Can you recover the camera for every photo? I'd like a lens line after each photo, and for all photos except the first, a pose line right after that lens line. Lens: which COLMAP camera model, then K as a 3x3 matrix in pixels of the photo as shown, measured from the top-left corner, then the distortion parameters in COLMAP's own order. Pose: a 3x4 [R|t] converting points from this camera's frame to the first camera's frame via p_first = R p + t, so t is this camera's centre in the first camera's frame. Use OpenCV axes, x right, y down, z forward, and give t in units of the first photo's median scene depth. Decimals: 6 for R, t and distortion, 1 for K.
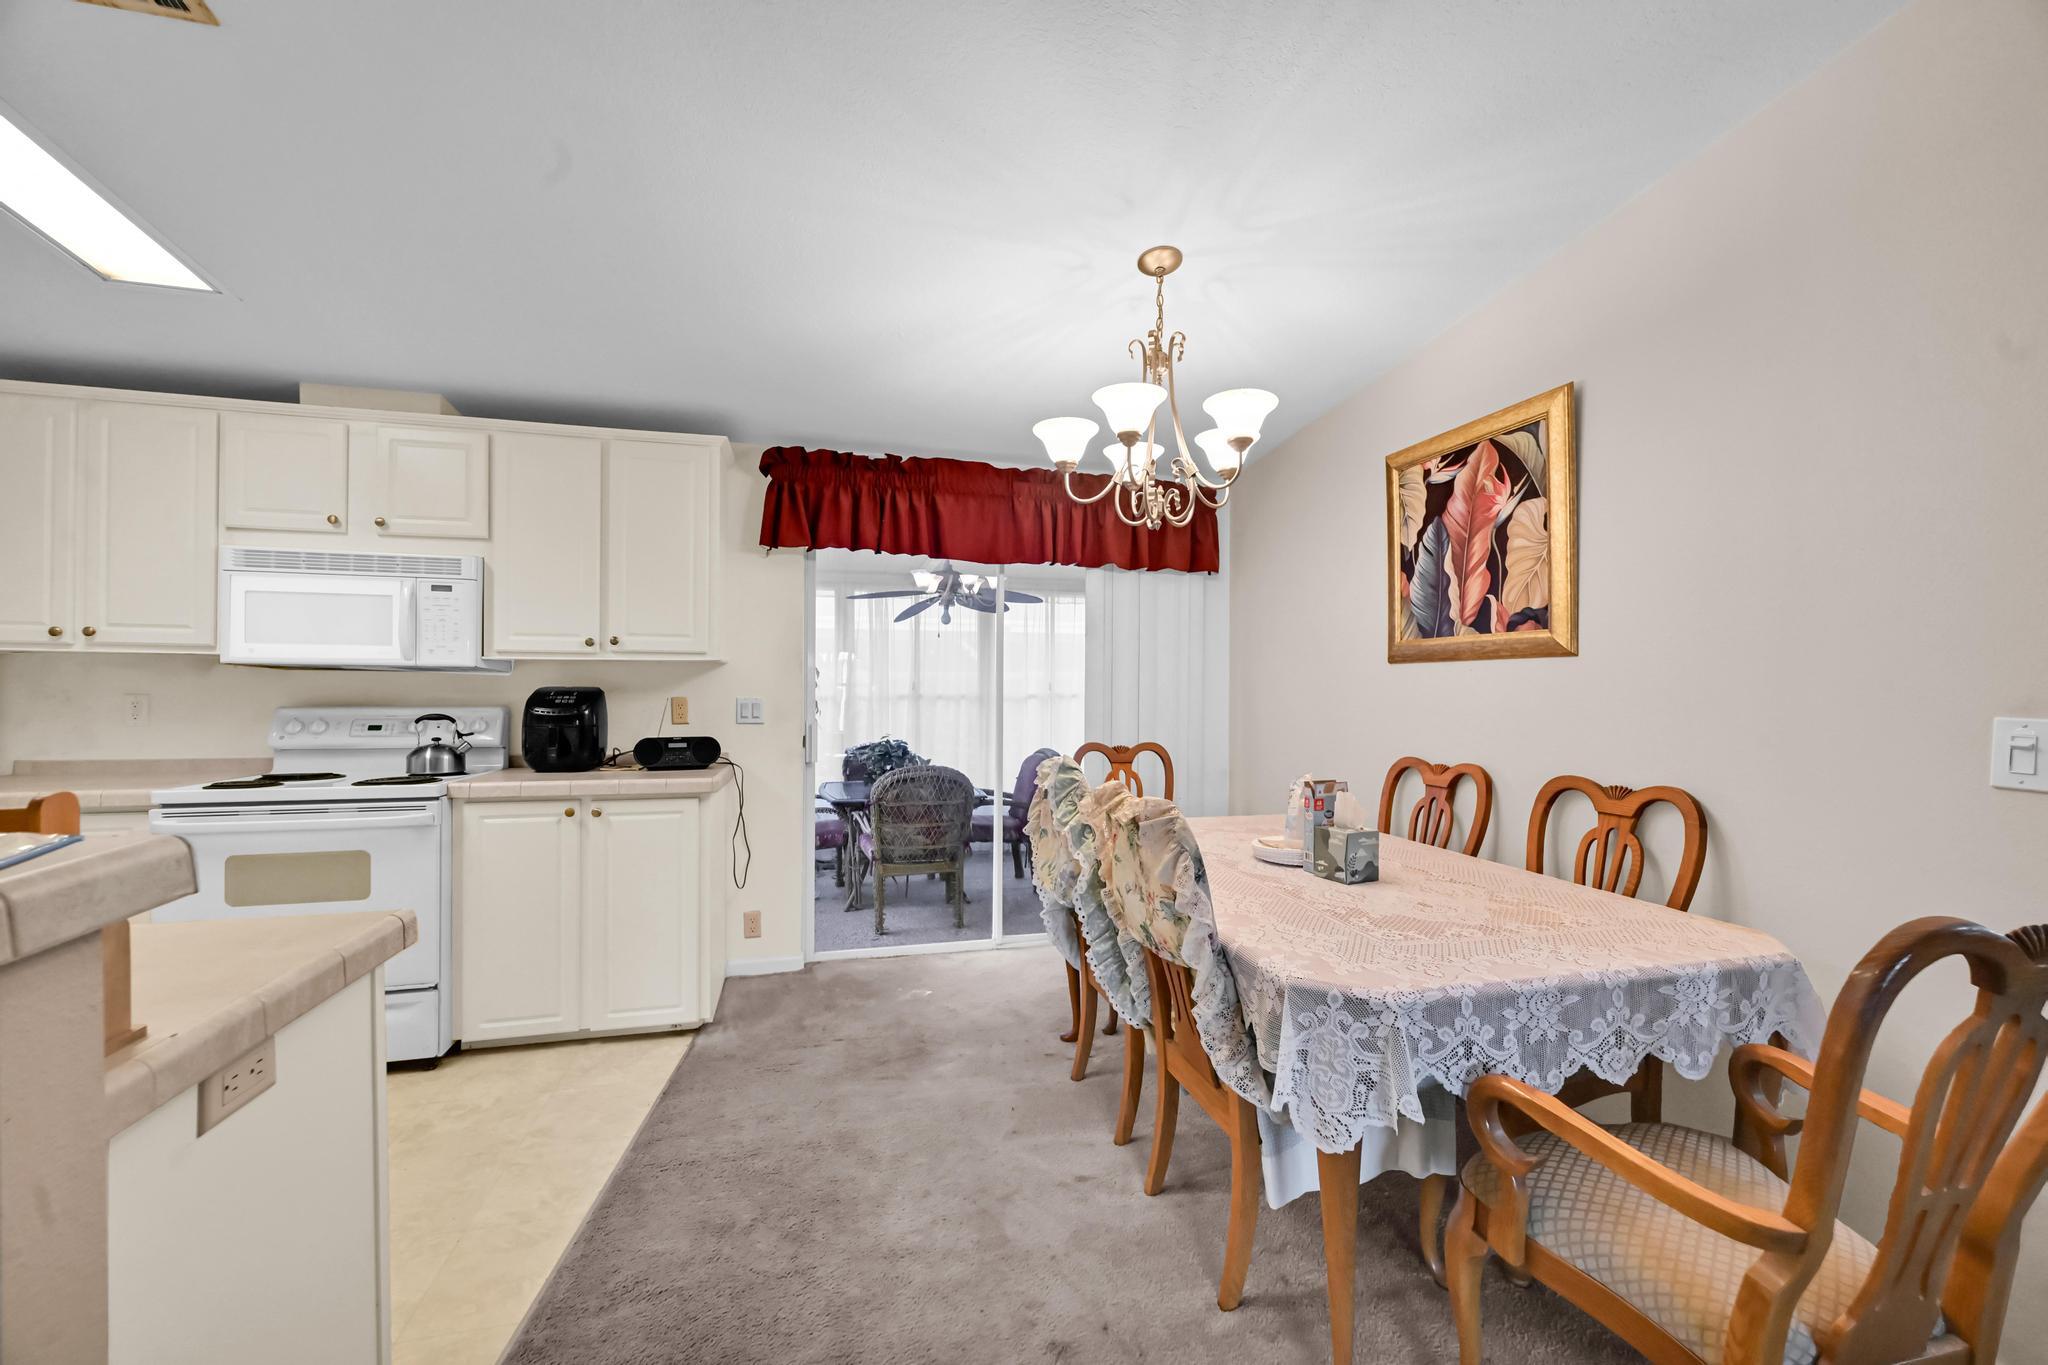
lens RADIAL K [[819.2, 0, 1024.6], [0, 819.2, 691.7], [0, 0, 1]] dist [0.000981, -0.001088]
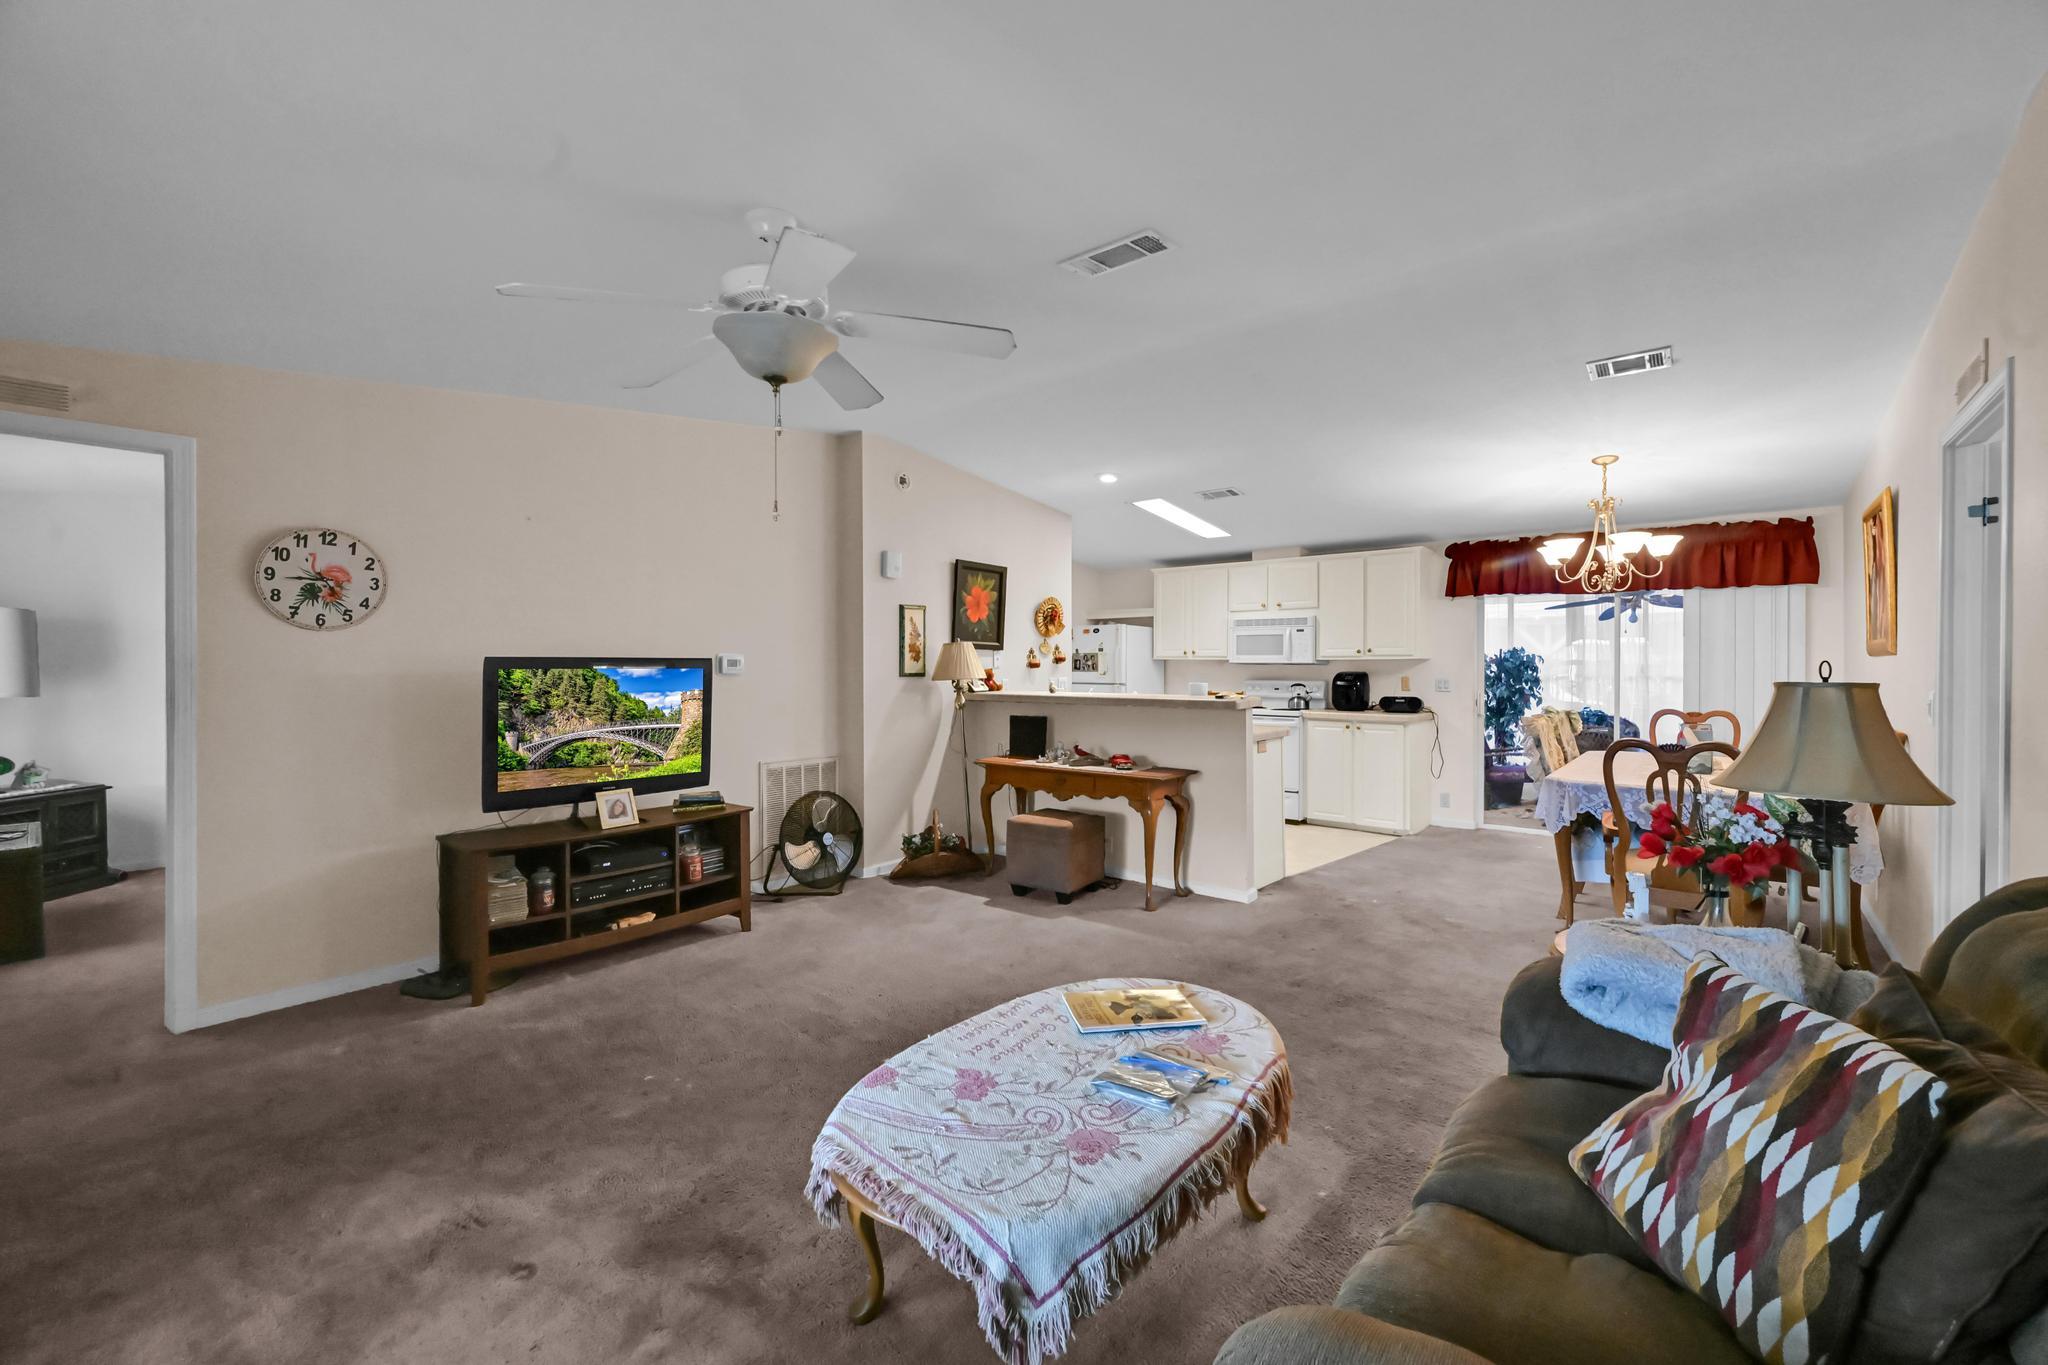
lens RADIAL K [[819.2, 0, 1016.0], [0, 819.2, 667.2], [0, 0, 1]] dist [0.000981, -0.001088]
pose [[0.570591, -0.004556, -0.821222, 0.786617], [-0.001157, 0.999979, -0.006352, -0.003502], [0.821234, 0.004574, 0.570574, -1.055806]]
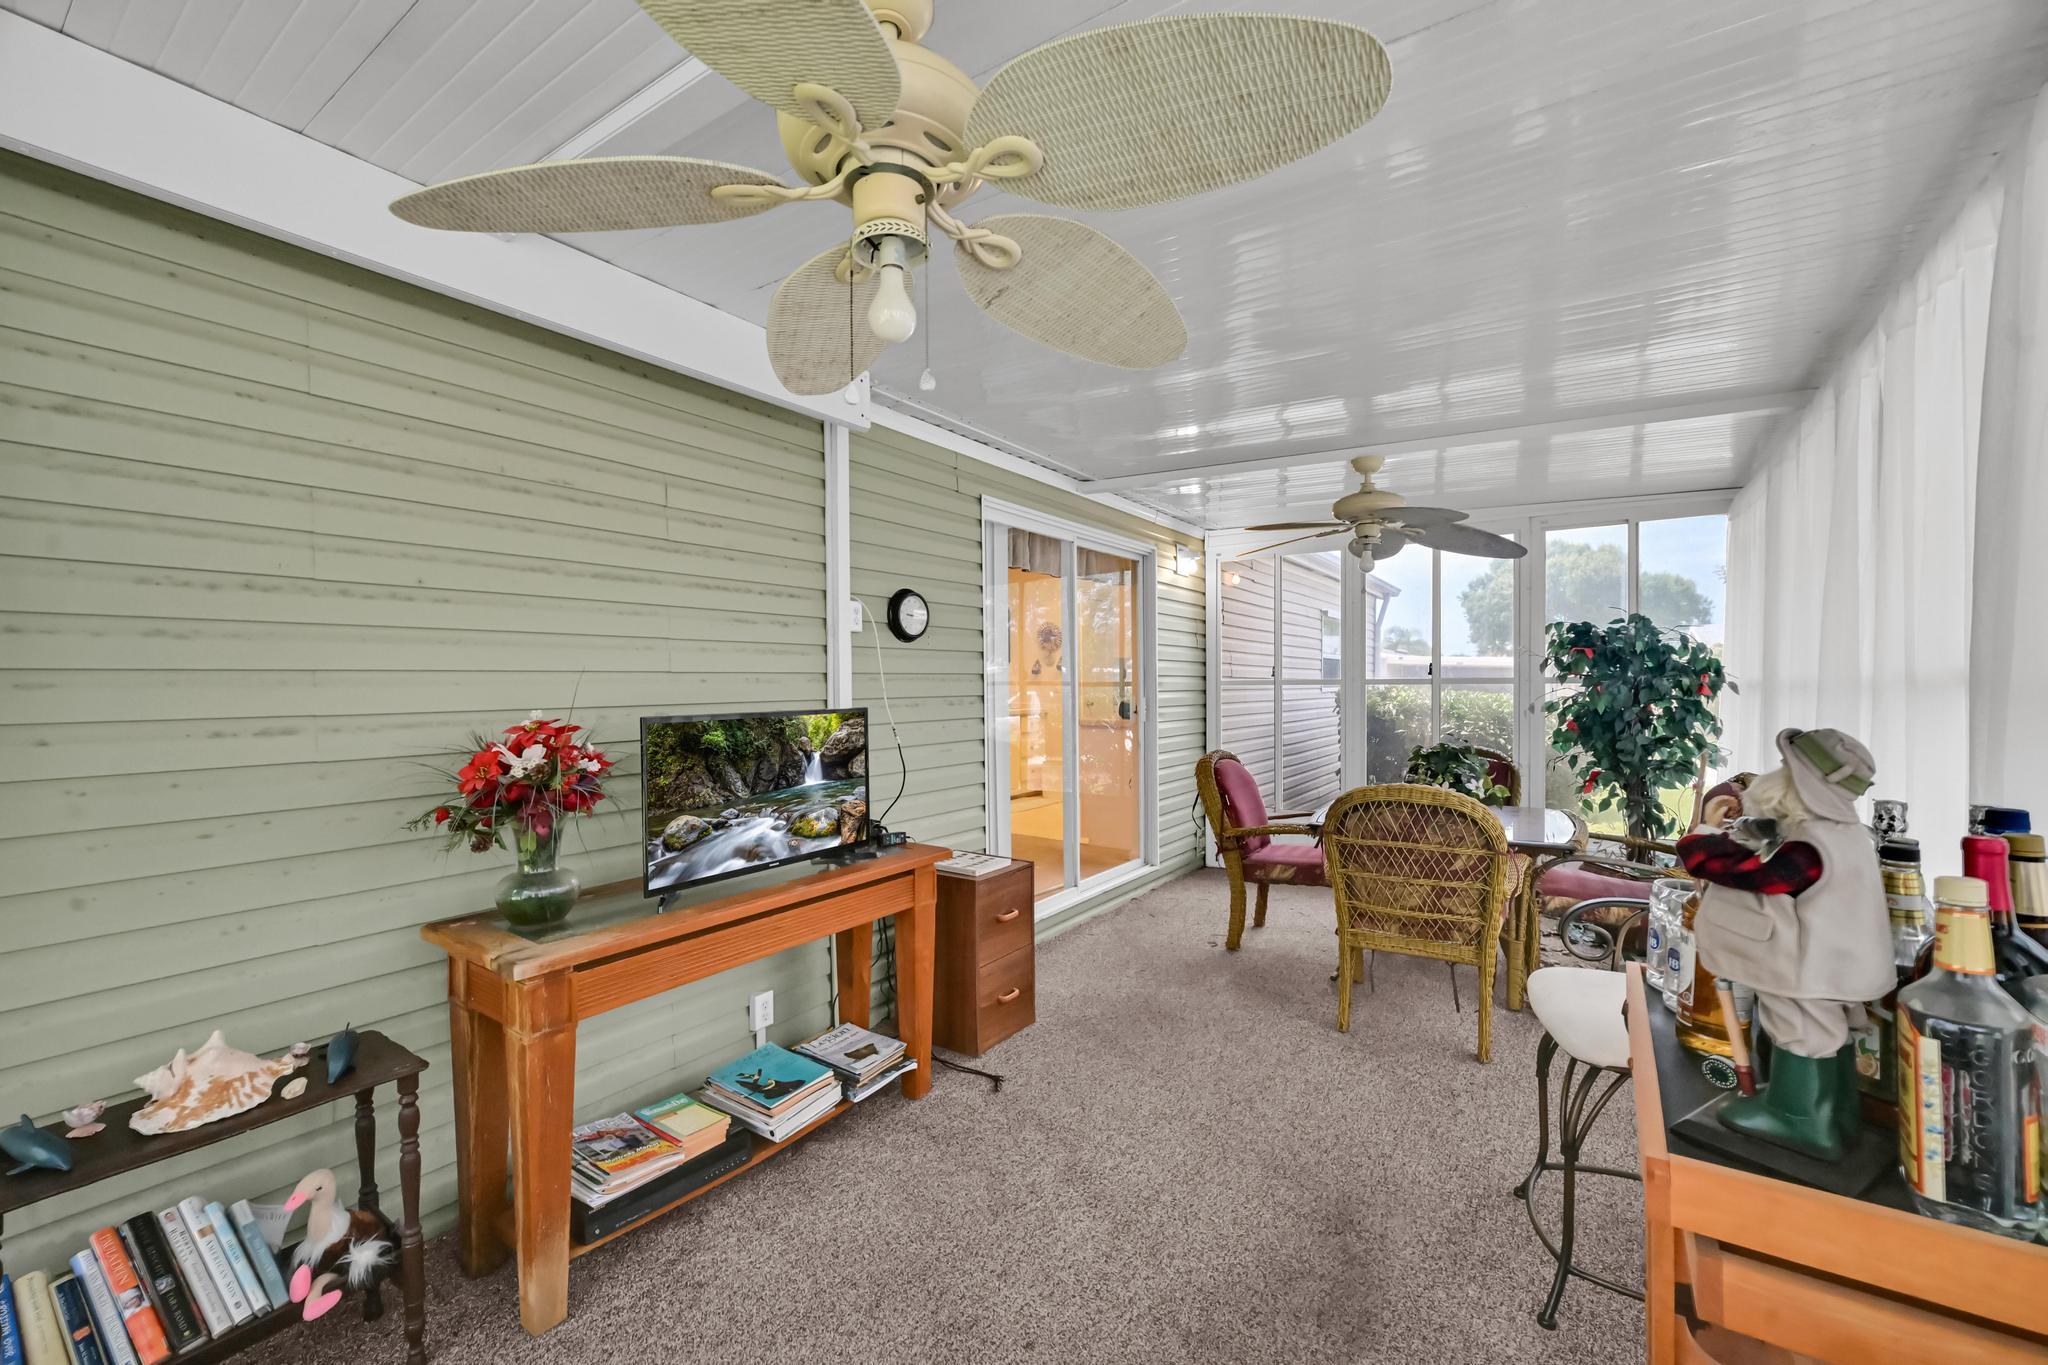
lens RADIAL K [[819.2, 0, 1008.4], [0, 819.2, 688.7], [0, 0, 1]] dist [0.000981, -0.001088]
pose [[-0.775117, 0.002106, -0.631814, 1.055159], [-0.003228, 0.999968, 0.007293, 0.017936], [0.631810, 0.007692, -0.775085, 2.539088]]
